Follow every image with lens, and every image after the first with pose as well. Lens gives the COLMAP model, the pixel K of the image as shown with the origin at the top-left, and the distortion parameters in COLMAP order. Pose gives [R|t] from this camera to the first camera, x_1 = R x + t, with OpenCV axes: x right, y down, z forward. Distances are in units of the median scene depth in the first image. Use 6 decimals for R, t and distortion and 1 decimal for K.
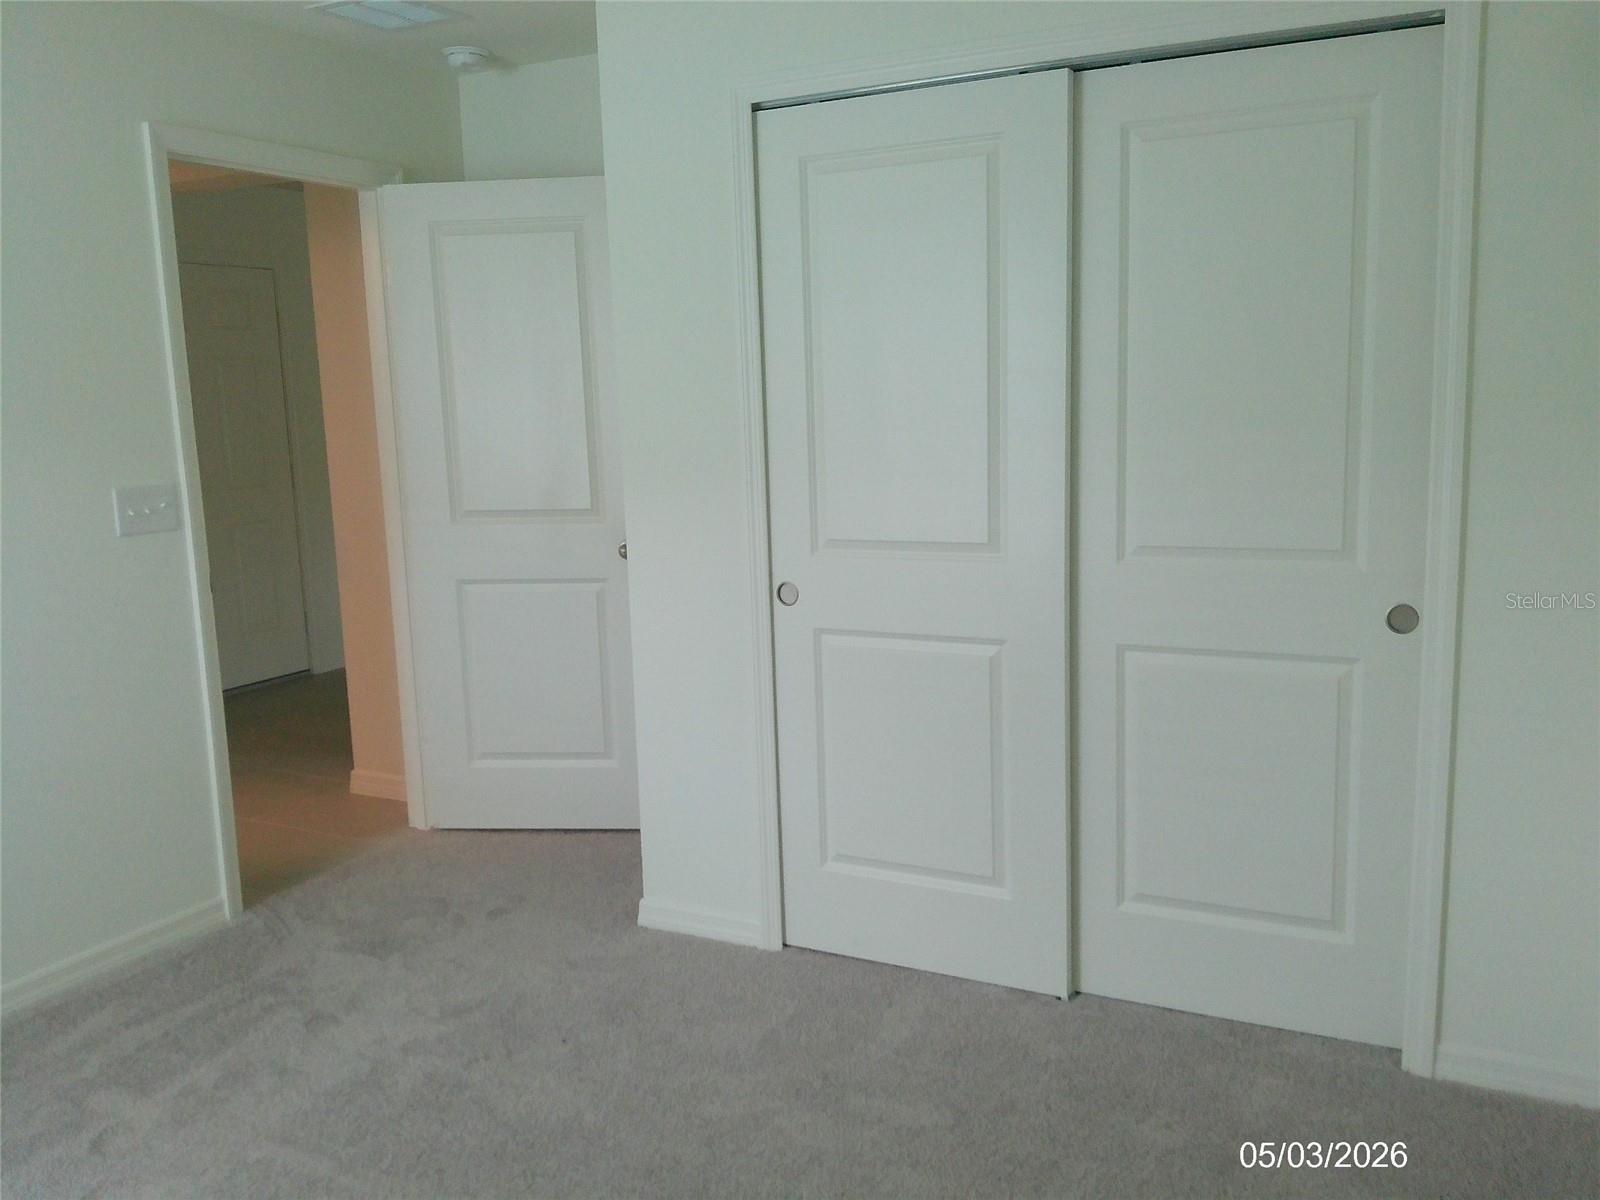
lens RADIAL K [[1330.0, 0, 807.7], [0, 1330.0, 628.7], [0, 0, 1]] dist [0.040699, -0.057874]
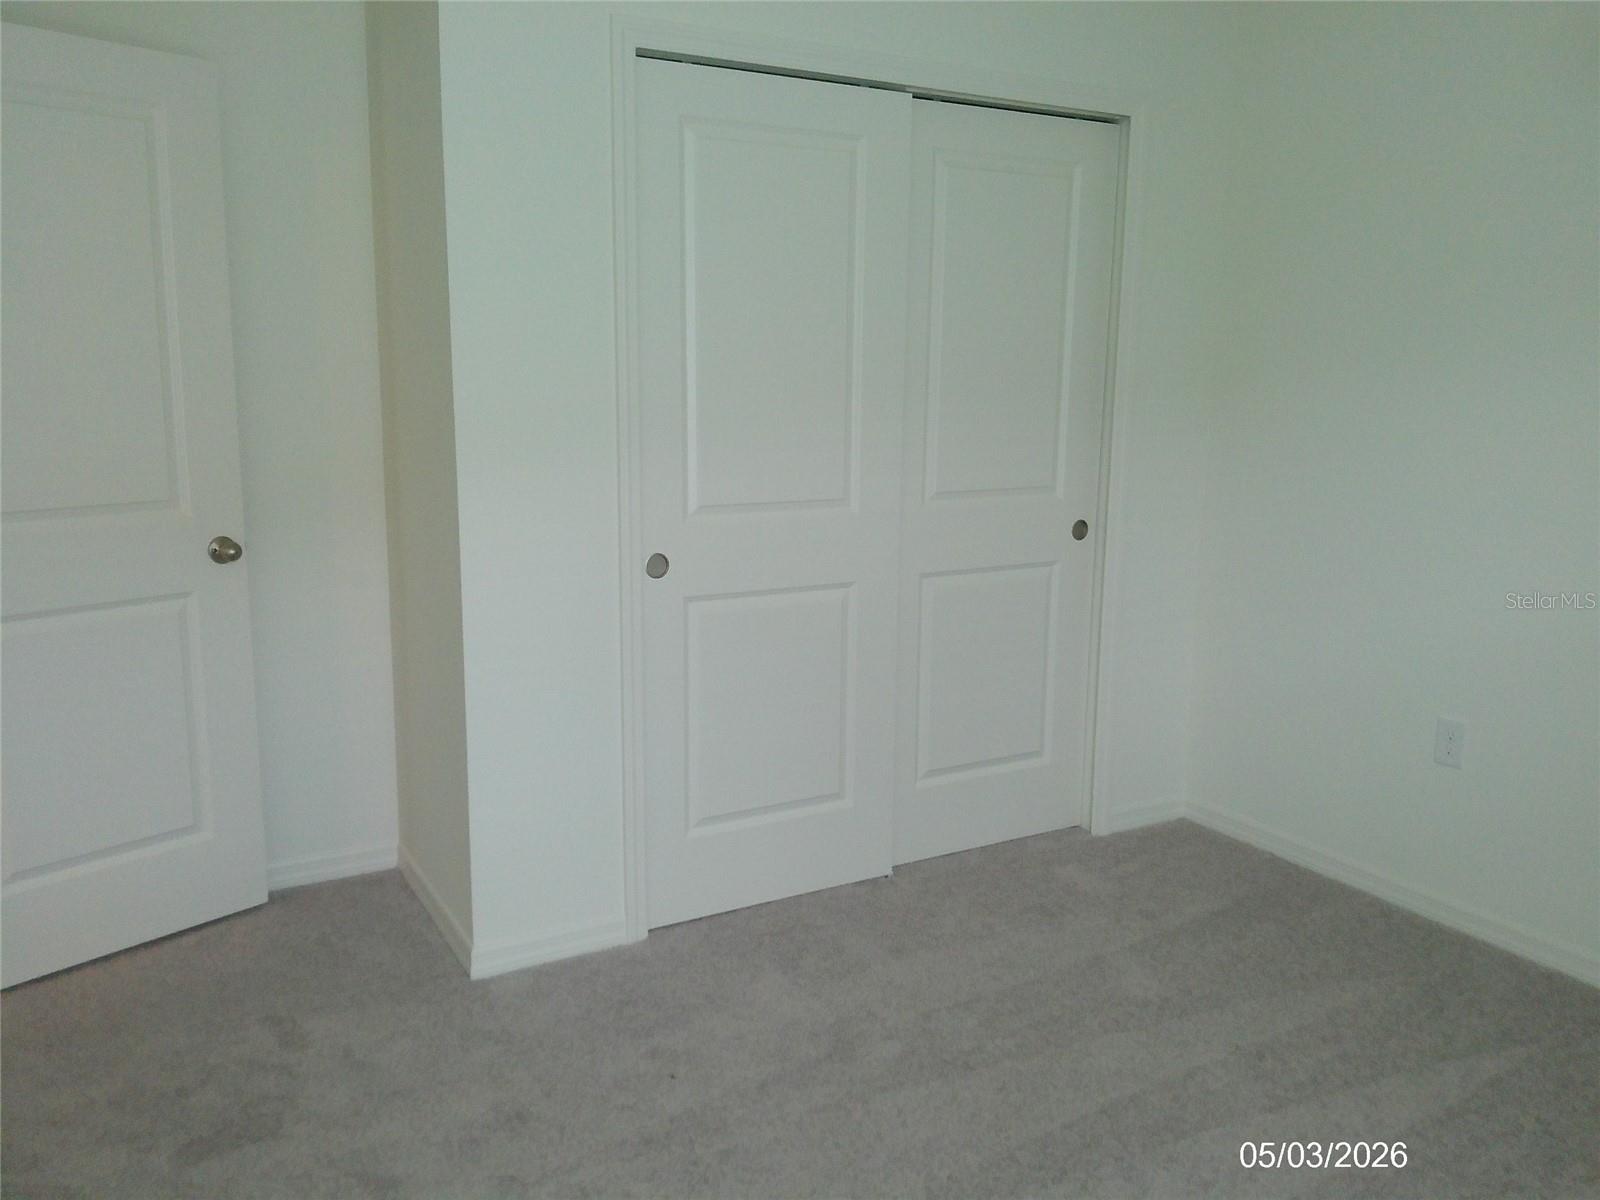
lens RADIAL K [[1330.0, 0, 804.2], [0, 1330.0, 624.0], [0, 0, 1]] dist [0.040699, -0.057874]
pose [[0.527401, -0.125157, 0.840348, -0.730365], [0.126818, 0.989606, 0.067796, -0.032603], [-0.840099, 0.070815, 0.537791, 0.367700]]
